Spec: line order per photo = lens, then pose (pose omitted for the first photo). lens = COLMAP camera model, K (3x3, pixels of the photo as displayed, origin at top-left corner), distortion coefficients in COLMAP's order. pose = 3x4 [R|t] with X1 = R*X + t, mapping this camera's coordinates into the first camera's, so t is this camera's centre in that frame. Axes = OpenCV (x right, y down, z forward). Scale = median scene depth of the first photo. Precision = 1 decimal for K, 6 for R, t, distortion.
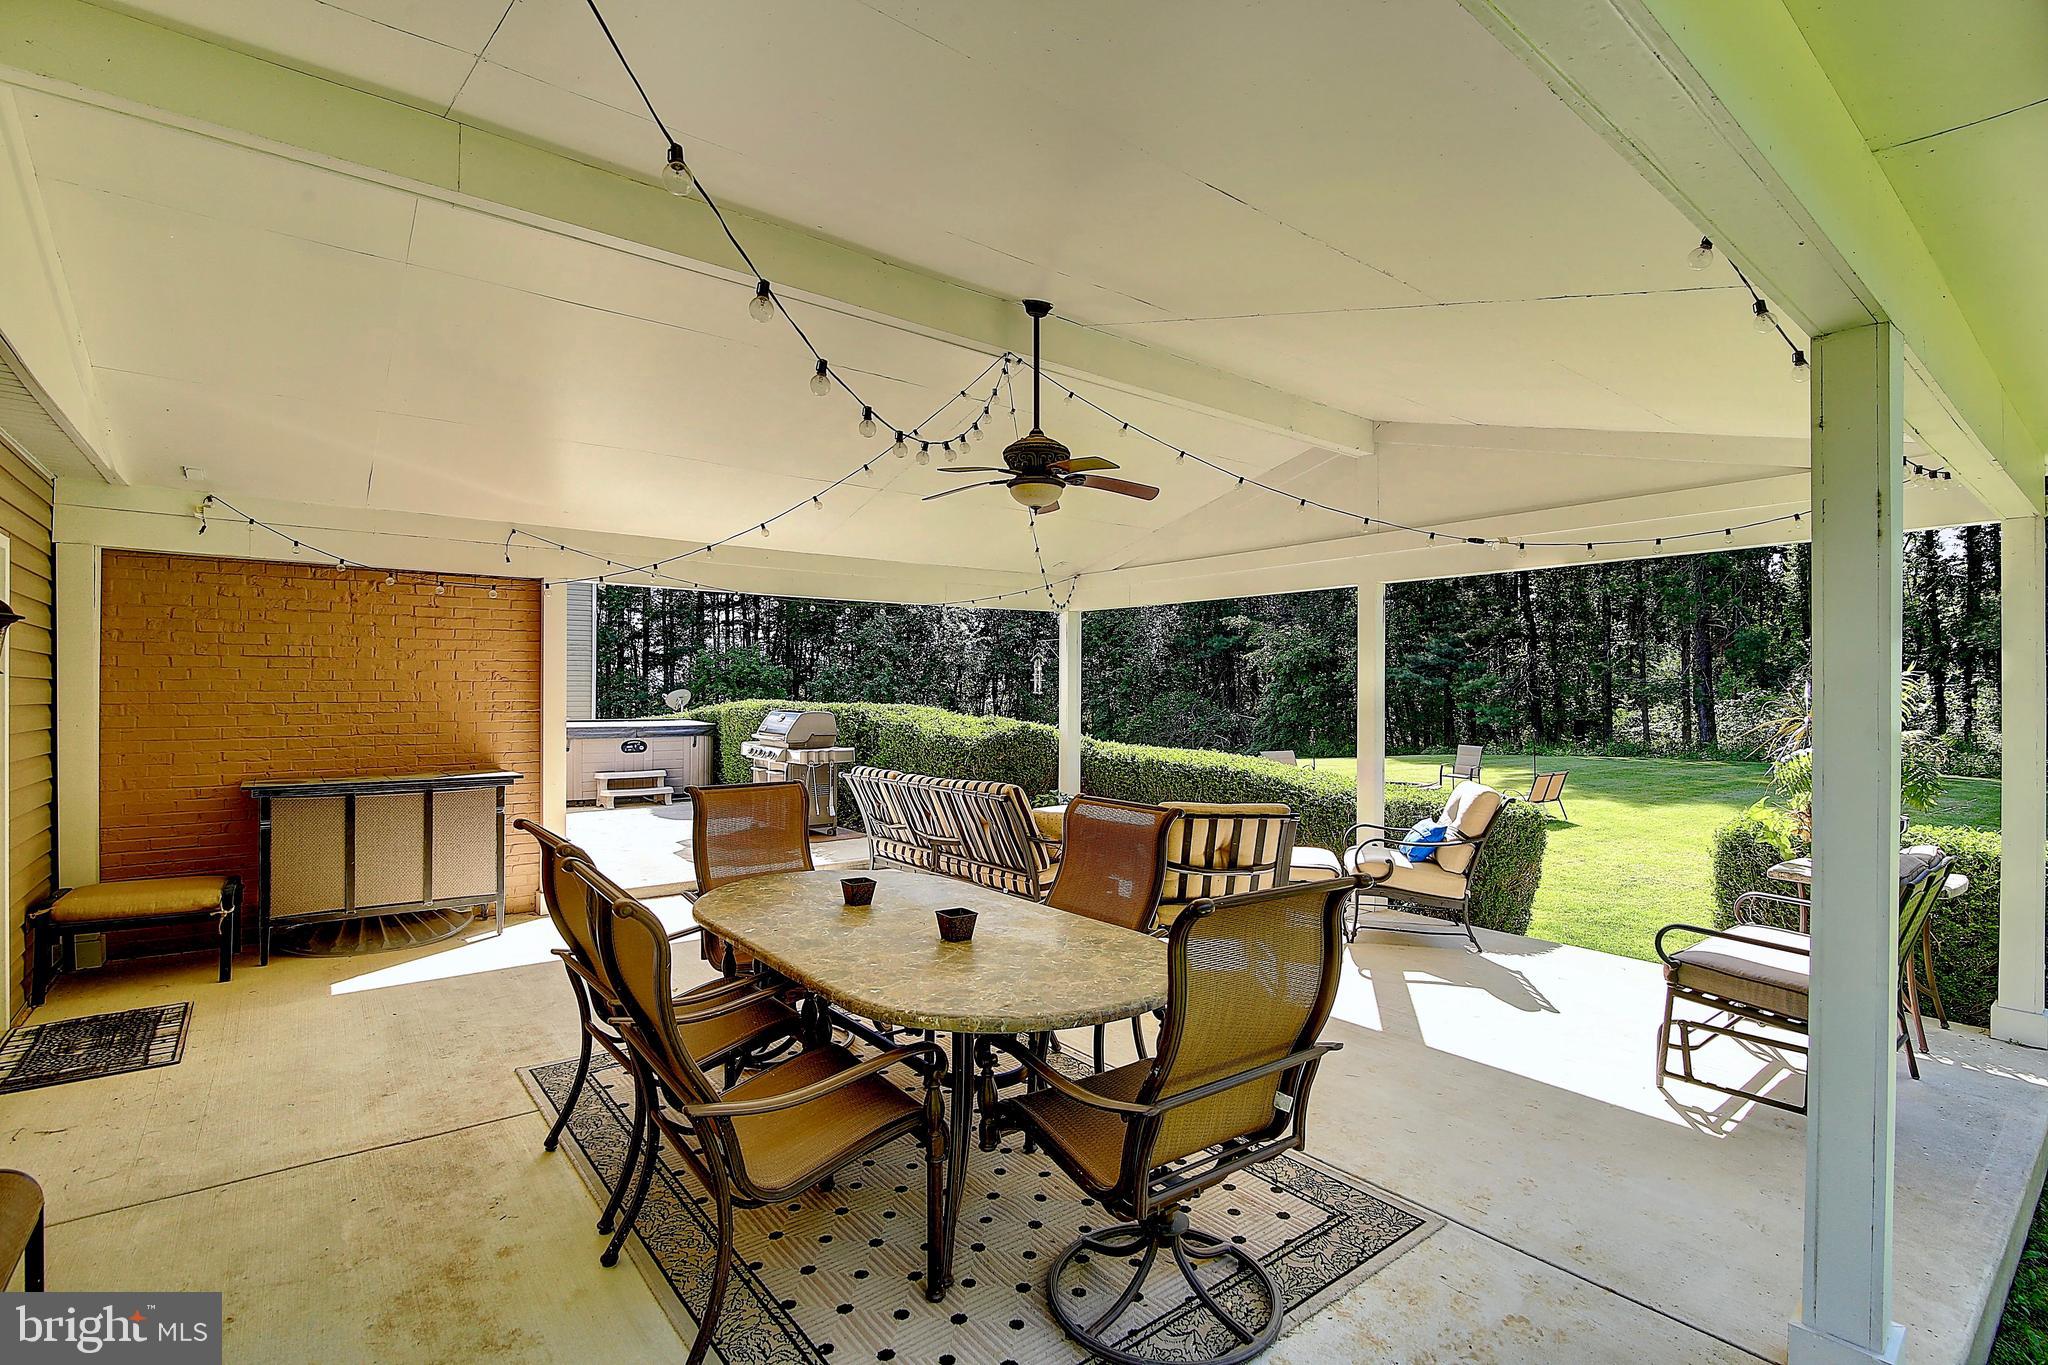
lens RADIAL K [[947.8, 0, 1027.6], [0, 947.8, 688.5], [0, 0, 1]] dist [-0.017384, 0.000055]
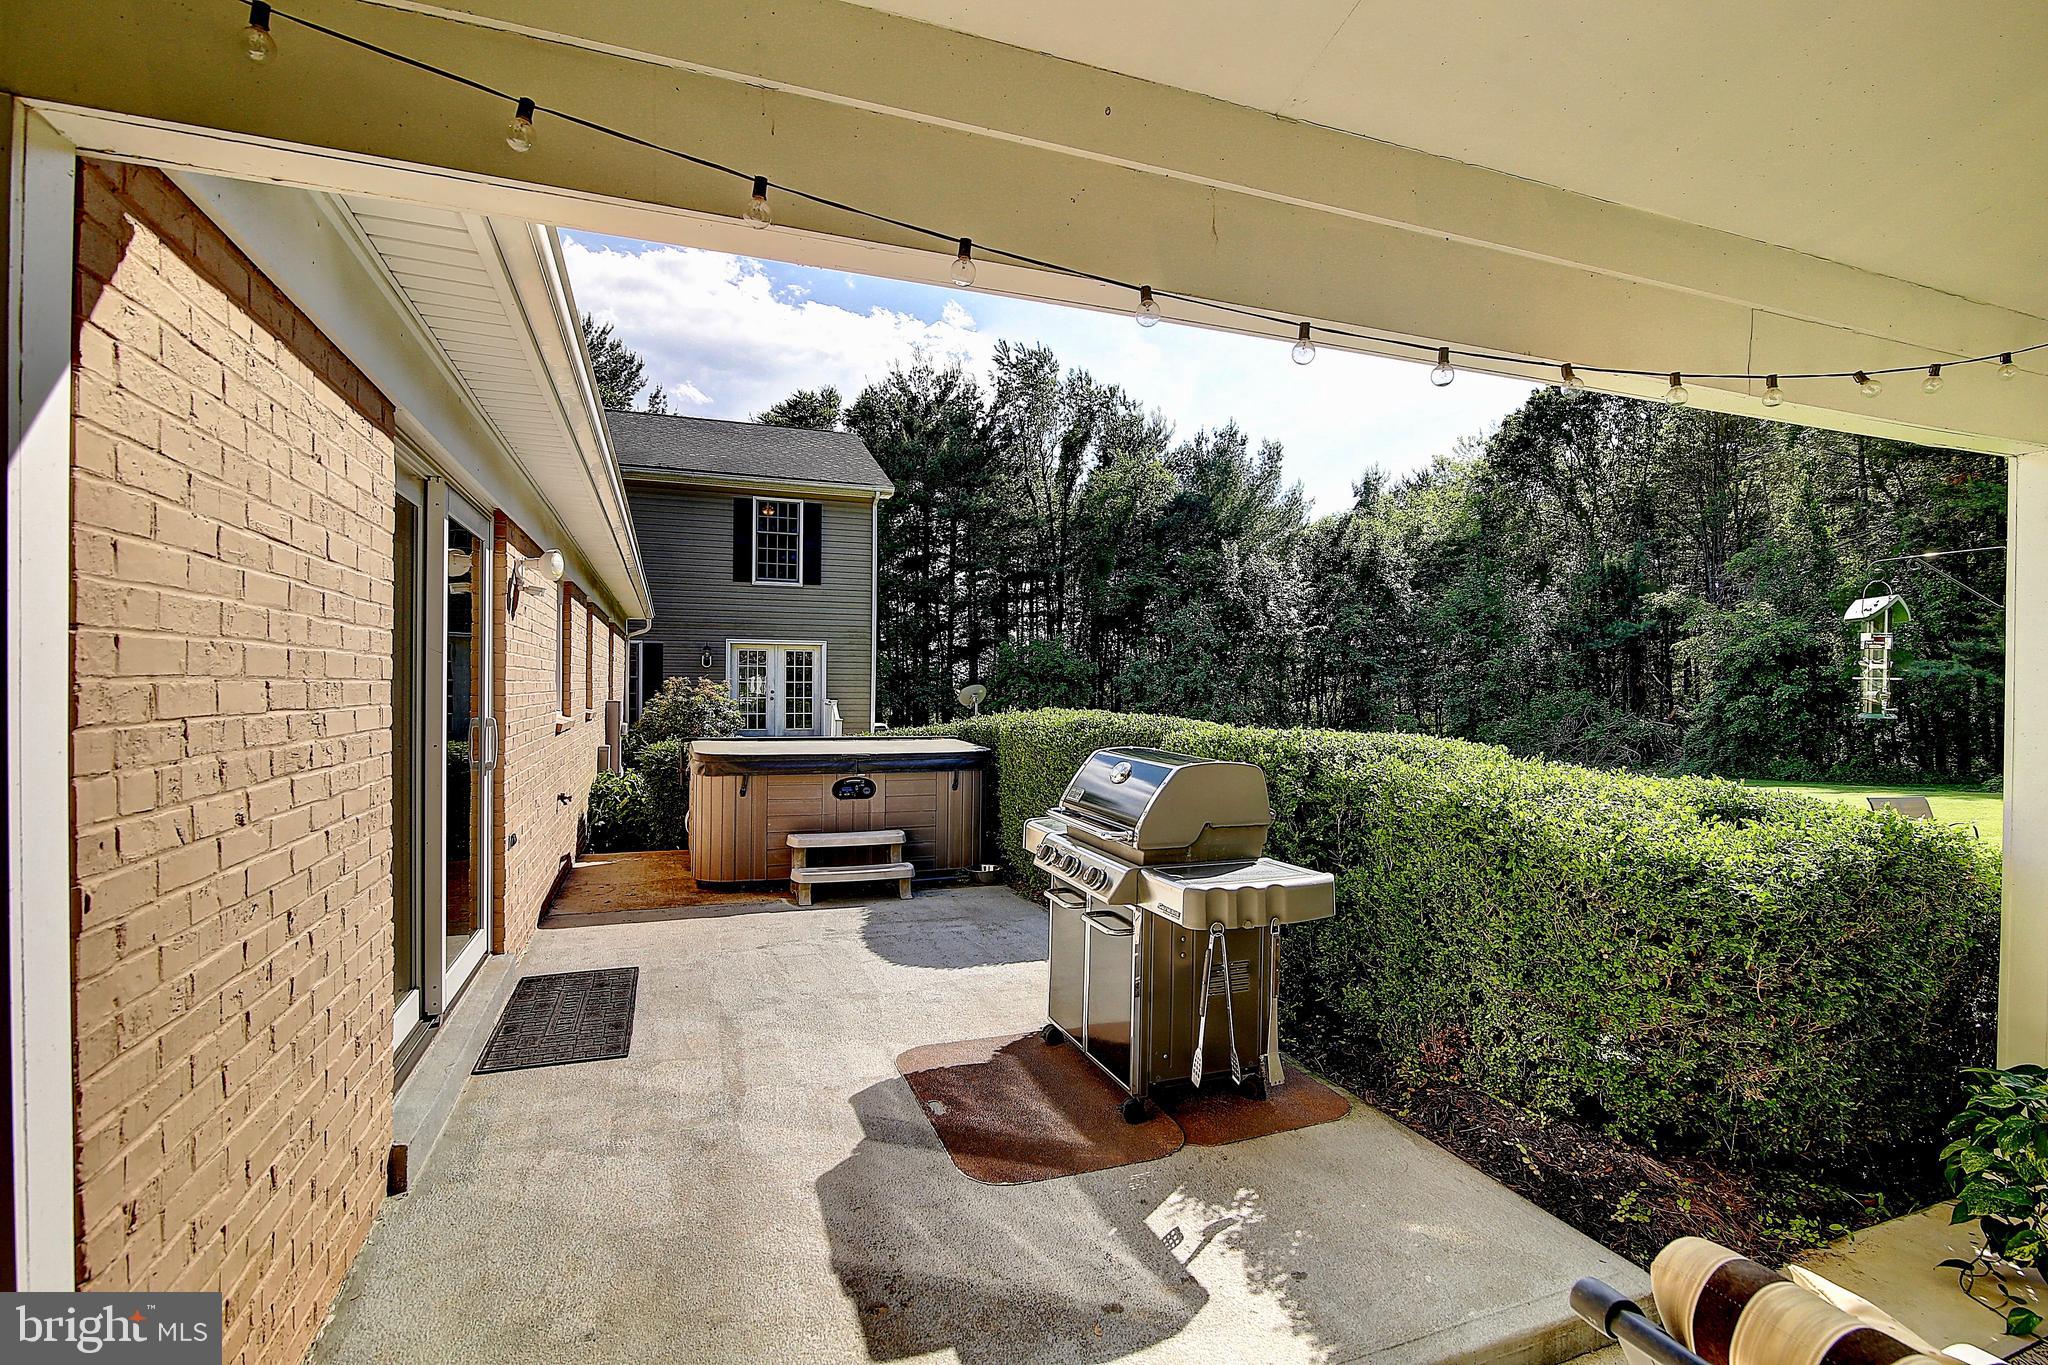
lens RADIAL K [[947.8, 0, 1027.6], [0, 947.8, 688.5], [0, 0, 1]] dist [-0.017384, 0.000055]
pose [[0.951306, 0.008130, -0.308142, -0.035617], [-0.006446, 0.999958, 0.006480, -0.001054], [0.308182, -0.004179, 0.951318, 0.124197]]
